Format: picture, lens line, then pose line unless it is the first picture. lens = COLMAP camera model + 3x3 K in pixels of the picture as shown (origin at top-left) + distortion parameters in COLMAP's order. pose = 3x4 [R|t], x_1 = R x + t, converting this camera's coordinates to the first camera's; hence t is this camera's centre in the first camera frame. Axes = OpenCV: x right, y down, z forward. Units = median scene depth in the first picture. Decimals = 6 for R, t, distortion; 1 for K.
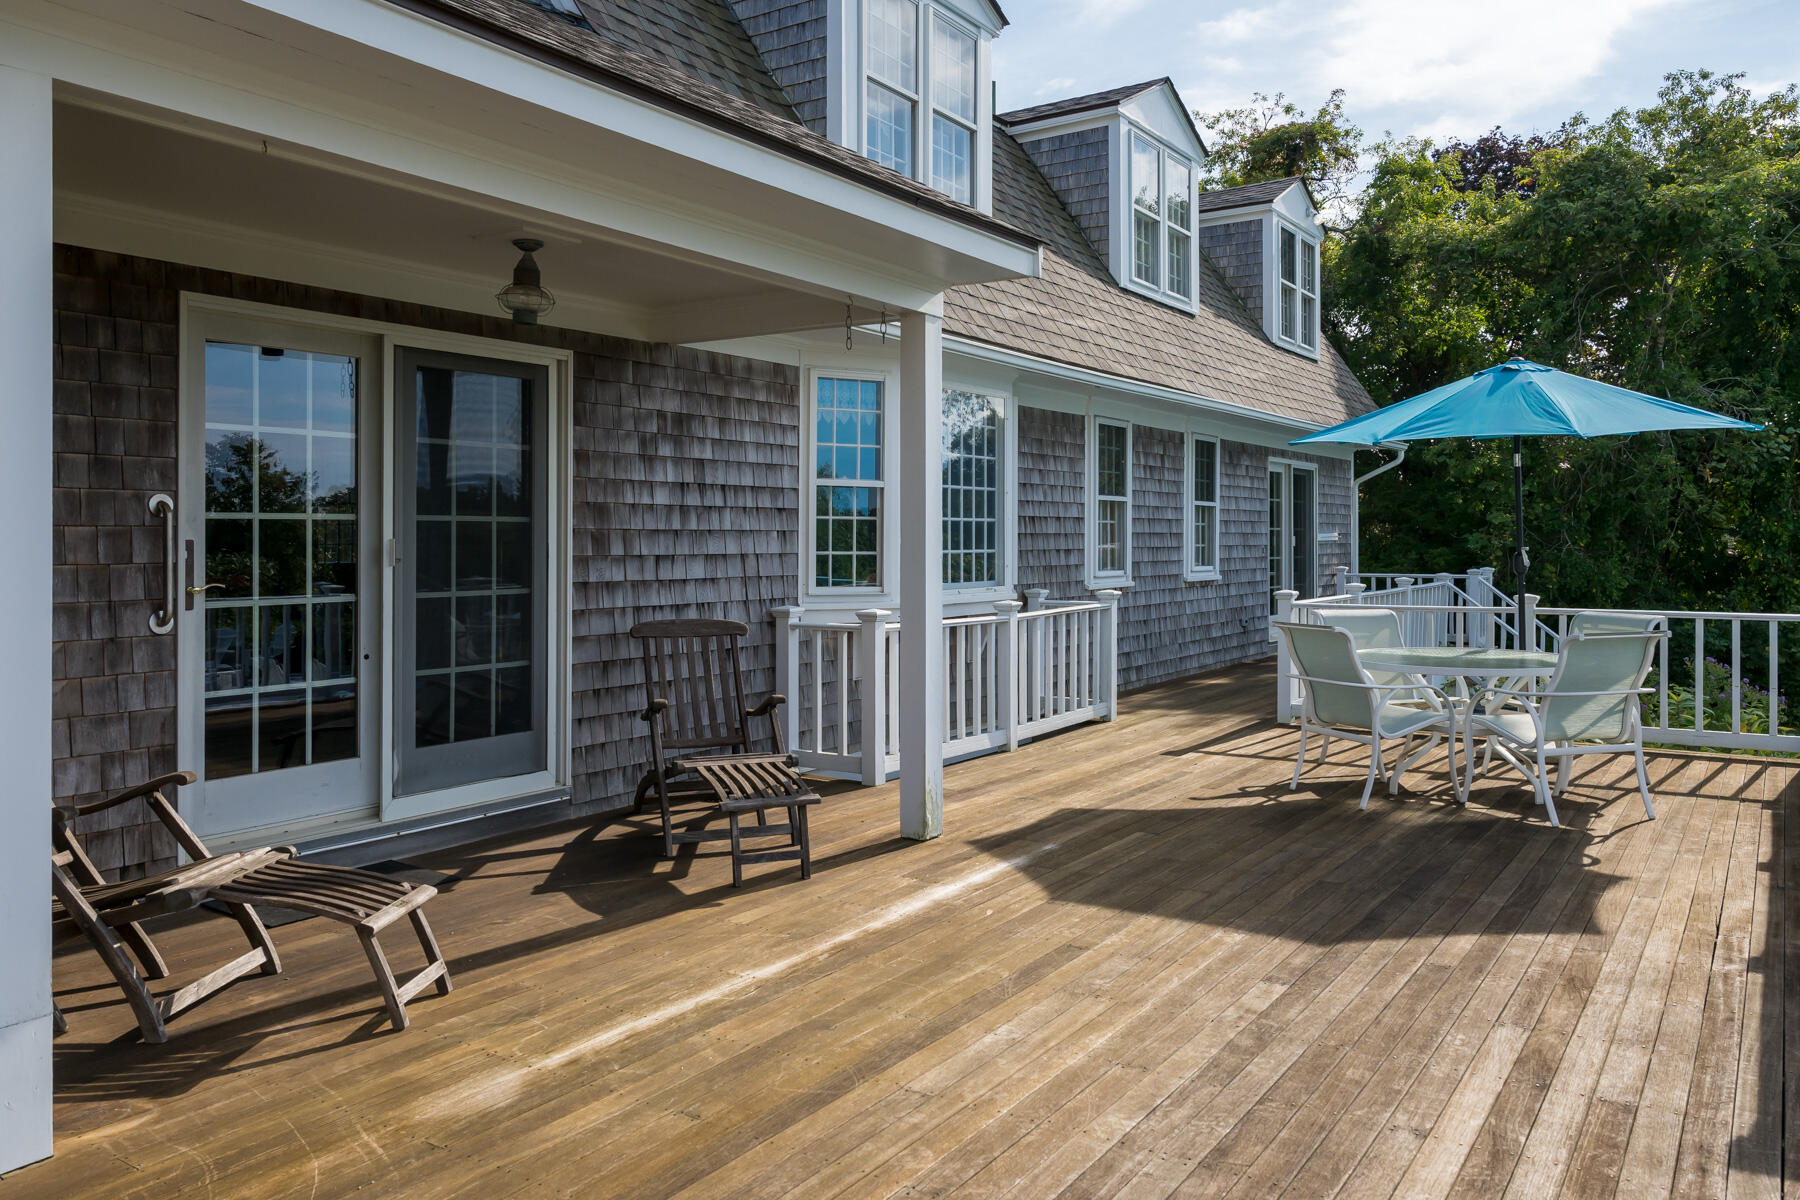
lens RADIAL K [[1287.2, 0, 900.0], [0, 1287.2, 600.0], [0, 0, 1]] dist [-0.063485, -0.000515]
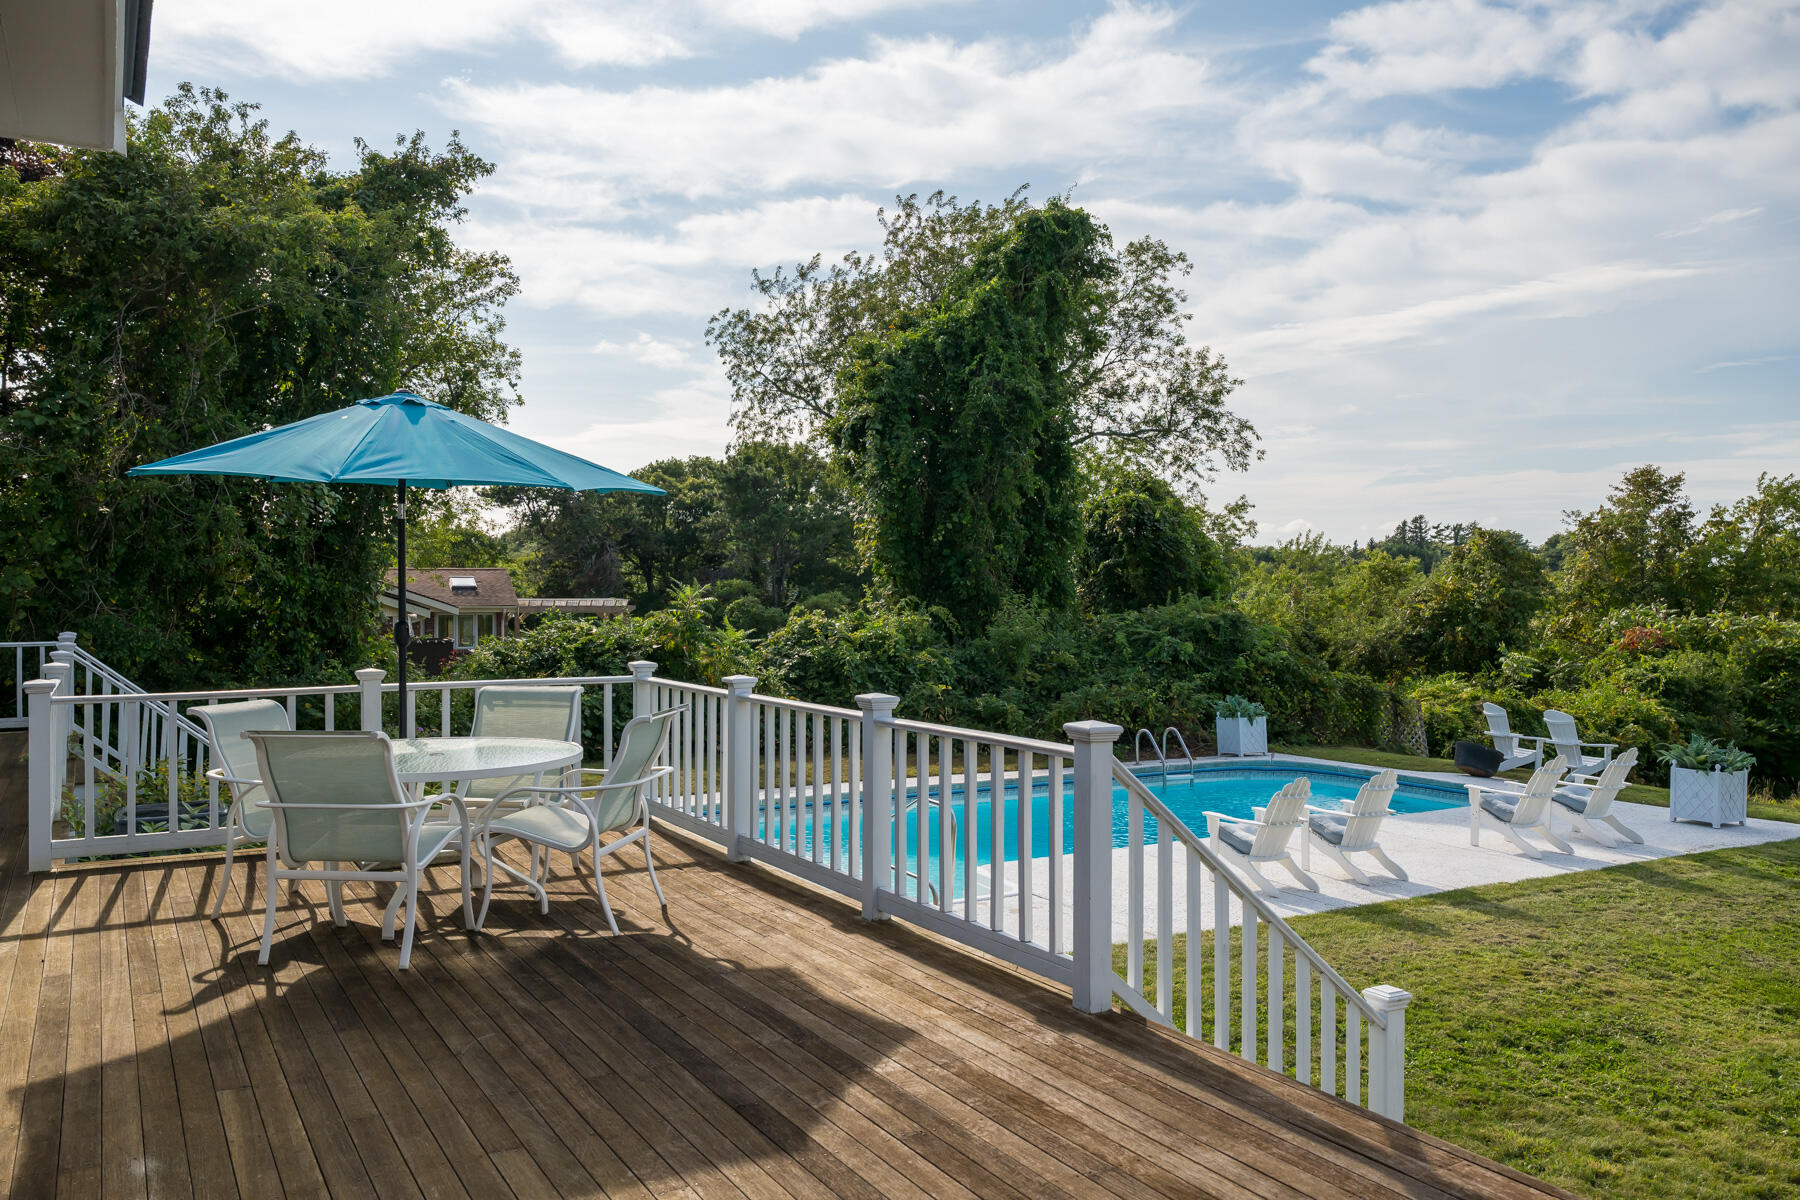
lens RADIAL K [[1448.4, 0, 900.0], [0, 1448.4, 600.0], [0, 0, 1]] dist [-0.002704, -0.002081]
pose [[0.444490, 0.007191, 0.895755, -0.116409], [0.049343, 0.998253, -0.032498, -0.000591], [-0.894424, 0.058645, 0.443358, 0.199486]]
